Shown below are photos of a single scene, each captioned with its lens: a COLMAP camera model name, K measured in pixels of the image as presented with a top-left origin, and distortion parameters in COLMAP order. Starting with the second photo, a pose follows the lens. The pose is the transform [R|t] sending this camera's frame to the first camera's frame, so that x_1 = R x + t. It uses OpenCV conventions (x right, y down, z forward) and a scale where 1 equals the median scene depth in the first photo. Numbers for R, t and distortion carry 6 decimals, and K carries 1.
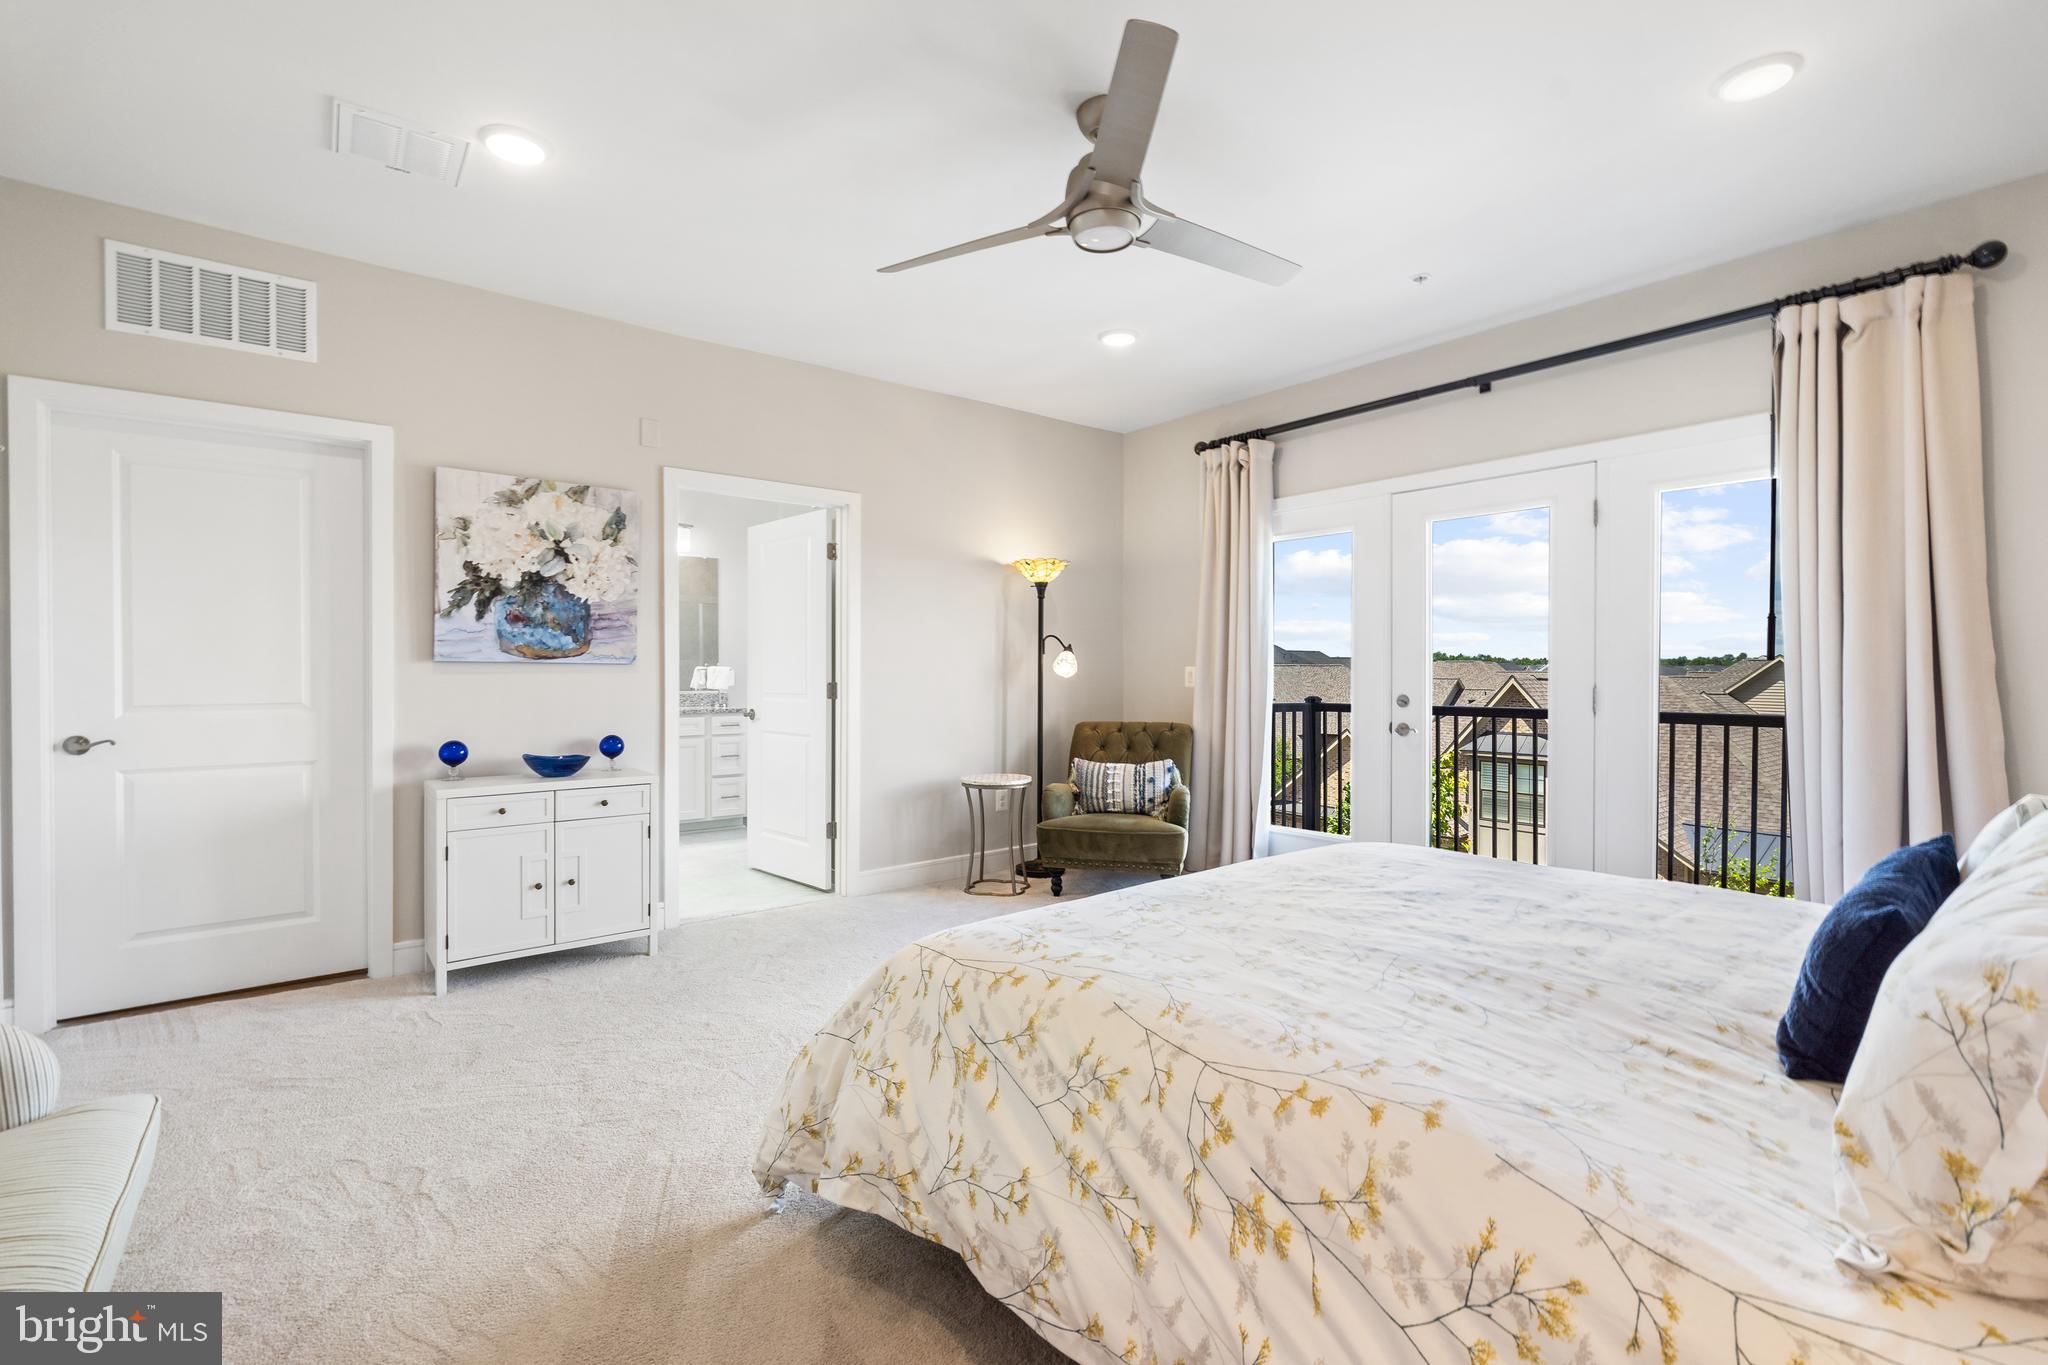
lens RADIAL K [[928.3, 0, 1011.6], [0, 928.3, 668.5], [0, 0, 1]] dist [-0.000745, -0.000460]
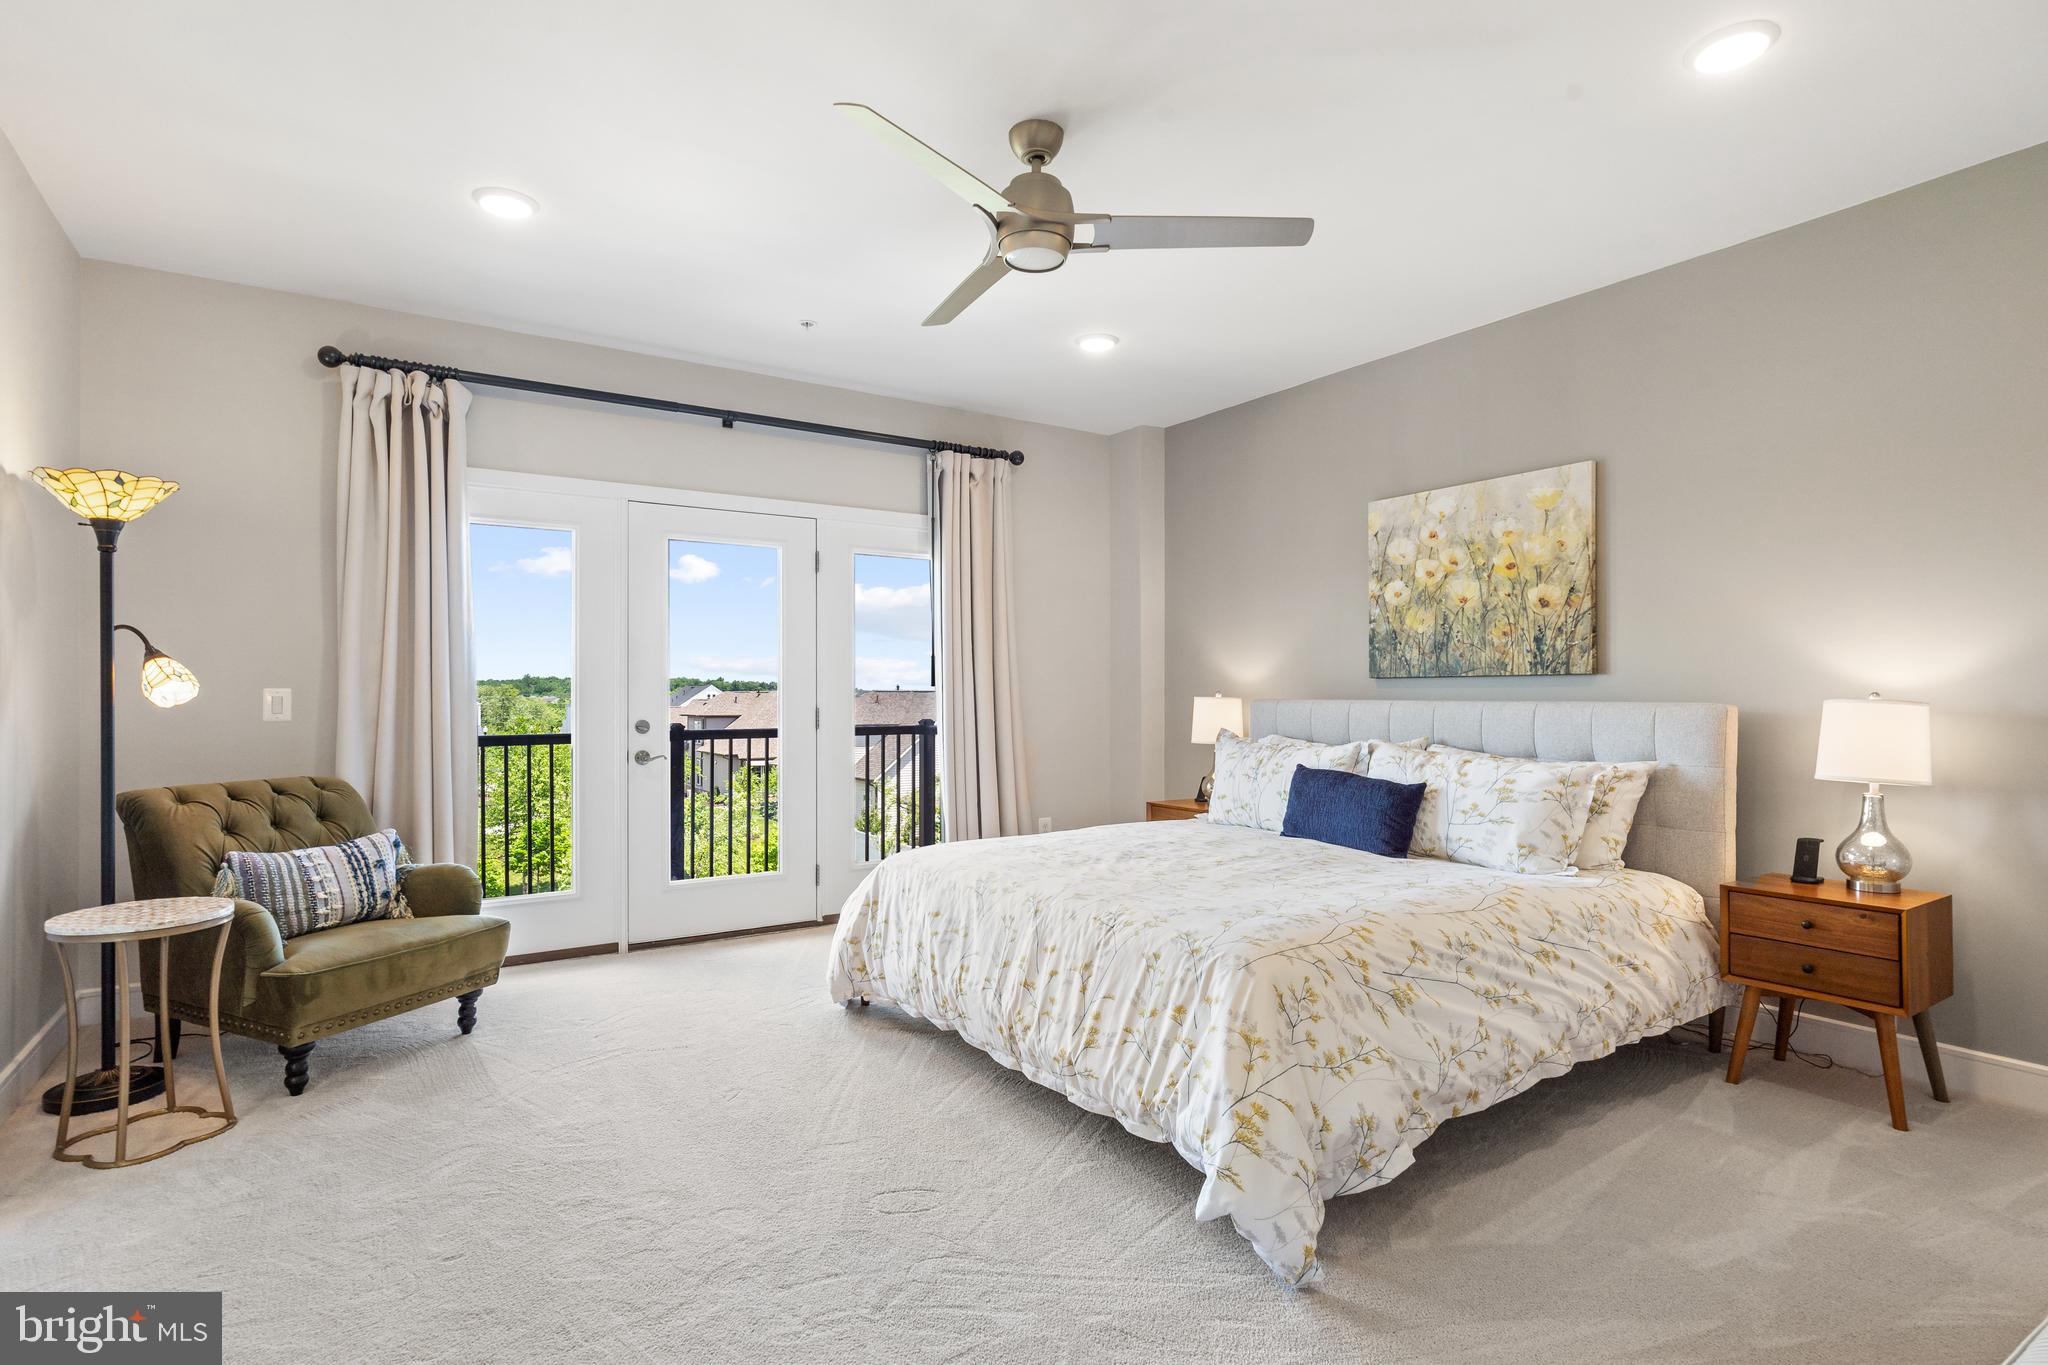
lens RADIAL K [[1070.0, 0, 1005.5], [0, 1070.0, 668.4], [0, 0, 1]] dist [-0.004233, 0.003456]
pose [[0.064450, 0.023325, 0.997648, -0.628397], [-0.001534, 0.999728, -0.023274, 0.001119], [-0.997920, -0.000031, 0.064468, 0.576054]]
